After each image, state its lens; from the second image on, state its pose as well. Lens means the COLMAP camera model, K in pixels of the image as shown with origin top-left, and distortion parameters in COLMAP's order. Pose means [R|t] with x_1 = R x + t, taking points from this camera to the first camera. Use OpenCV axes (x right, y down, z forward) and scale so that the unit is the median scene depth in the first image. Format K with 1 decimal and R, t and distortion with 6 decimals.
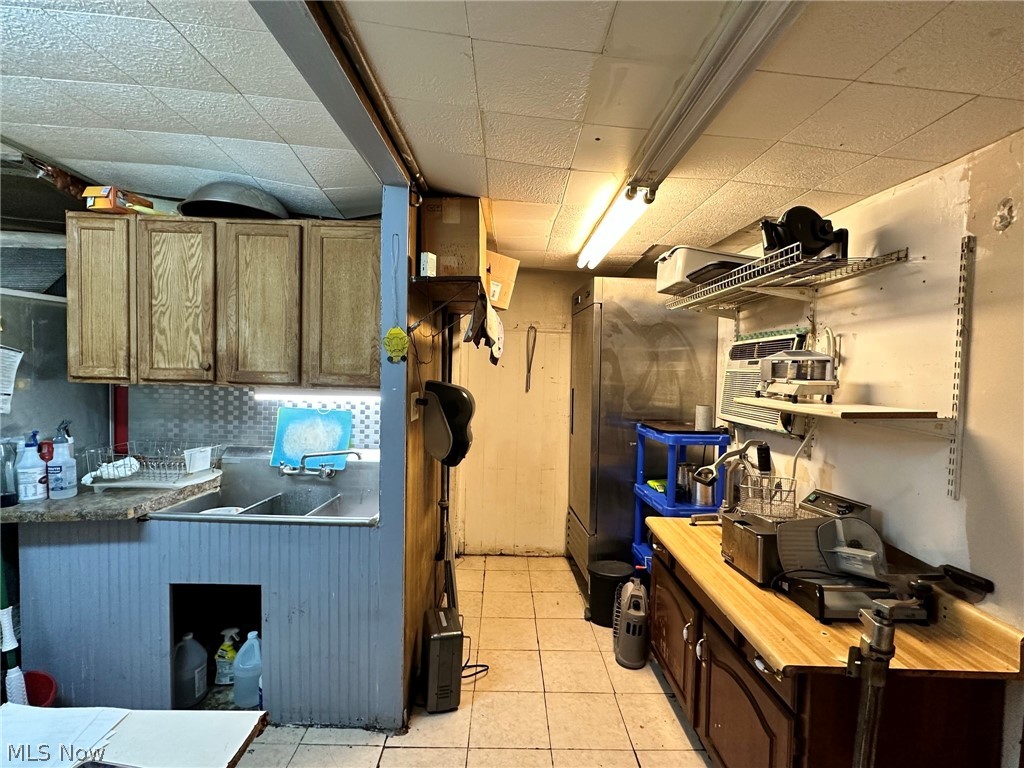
lens RADIAL K [[469.1, 0, 510.0], [0, 469.1, 387.0], [0, 0, 1]] dist [0.000030, -0.000267]
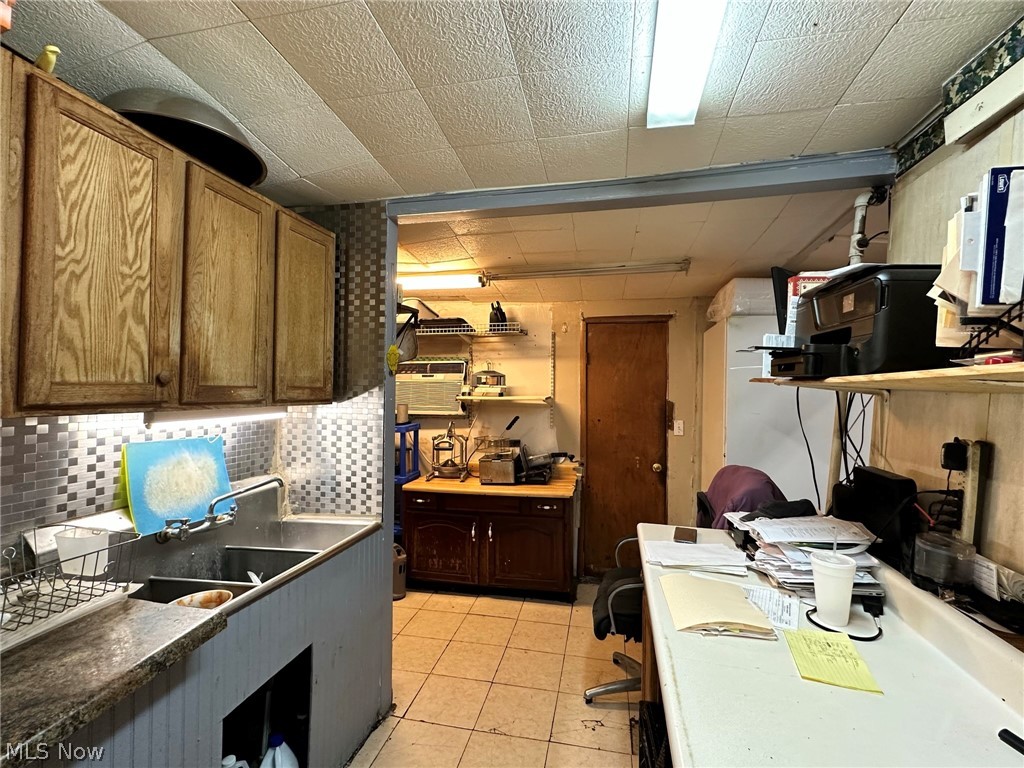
lens RADIAL K [[469.1, 0, 512.9], [0, 469.1, 386.3], [0, 0, 1]] dist [0.000030, -0.000267]
pose [[0.208236, -0.017823, 0.977916, -1.146841], [0.037789, 0.999234, 0.010165, -0.023371], [-0.977348, 0.034838, 0.208750, 0.424672]]
